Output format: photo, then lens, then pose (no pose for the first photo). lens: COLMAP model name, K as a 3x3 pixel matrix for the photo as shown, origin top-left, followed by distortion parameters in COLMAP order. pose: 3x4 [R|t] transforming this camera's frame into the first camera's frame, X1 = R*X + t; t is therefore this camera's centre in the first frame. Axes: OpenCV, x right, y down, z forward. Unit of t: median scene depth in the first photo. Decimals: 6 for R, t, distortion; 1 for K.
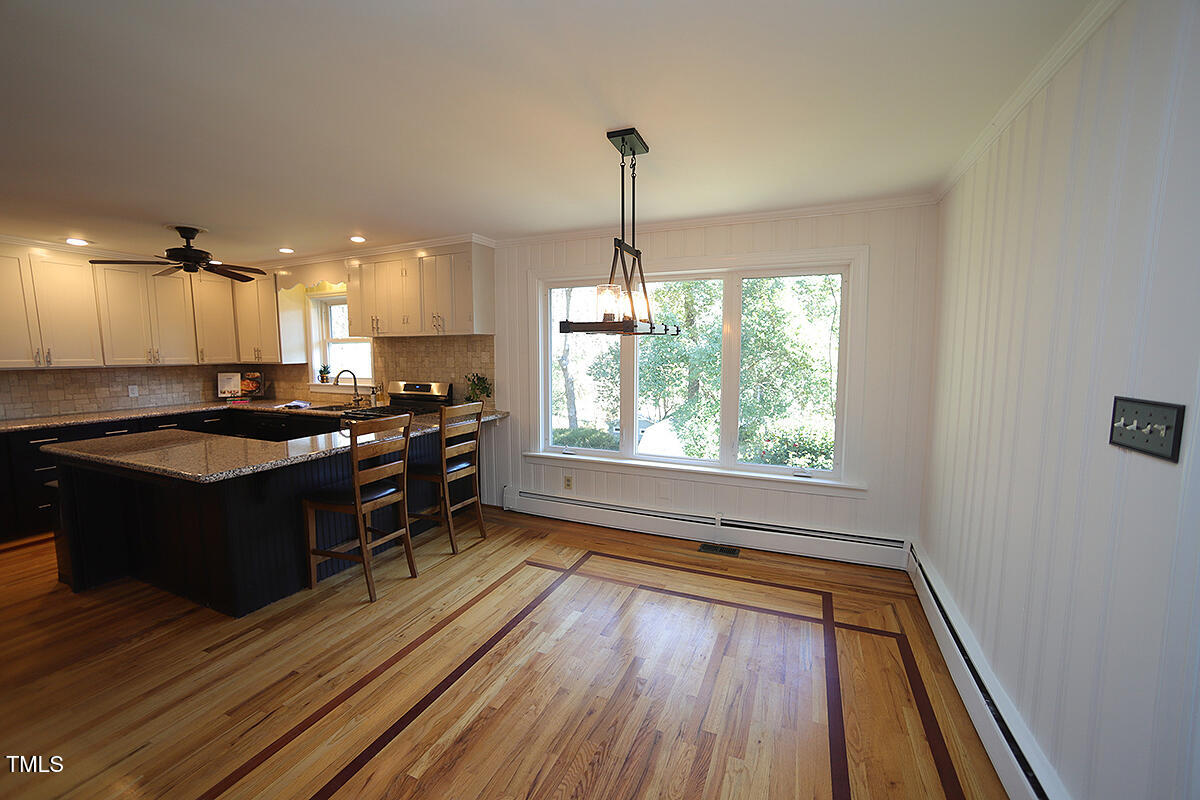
lens RADIAL K [[470.7, 0, 600.0], [0, 470.7, 400.0], [0, 0, 1]] dist [-0.041033, 0.000189]
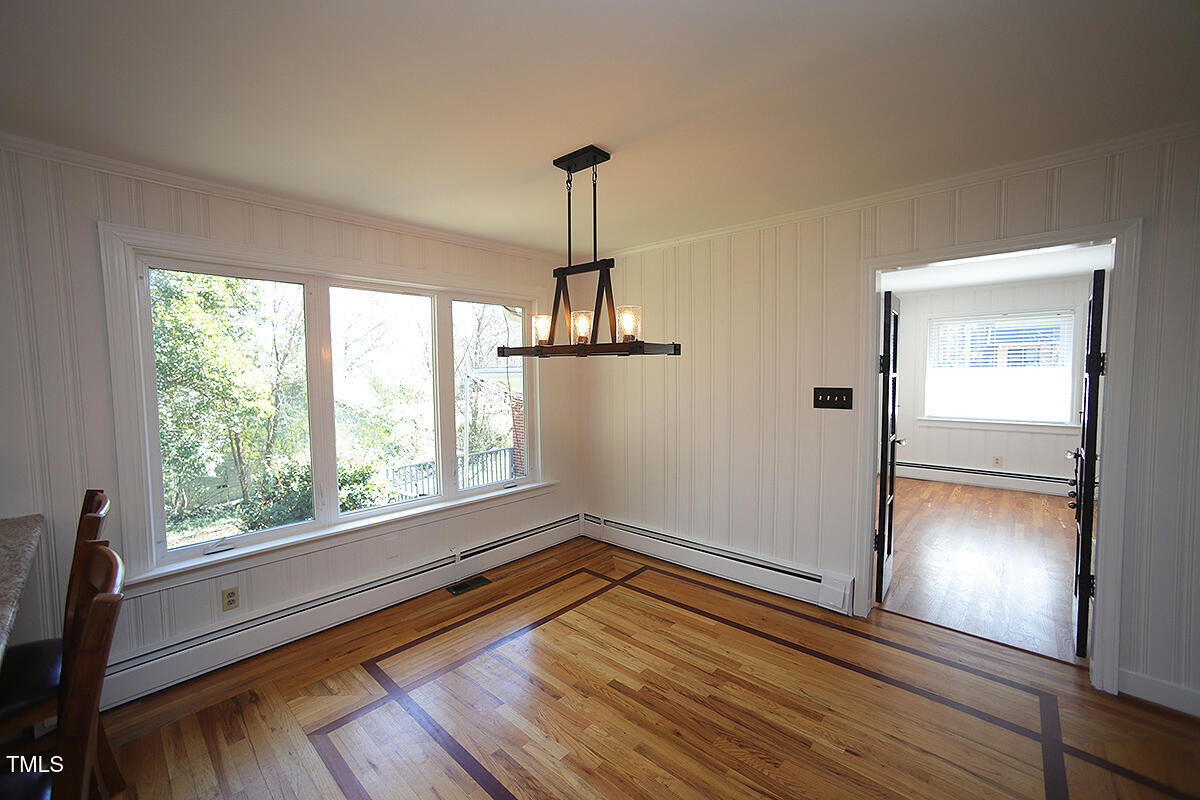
lens RADIAL K [[470.7, 0, 600.0], [0, 470.7, 400.0], [0, 0, 1]] dist [-0.041033, 0.000189]
pose [[0.332781, -0.060716, 0.941047, -0.561533], [0.110970, 0.993513, 0.024859, -0.046158], [-0.936452, 0.096155, 0.337360, 0.439269]]
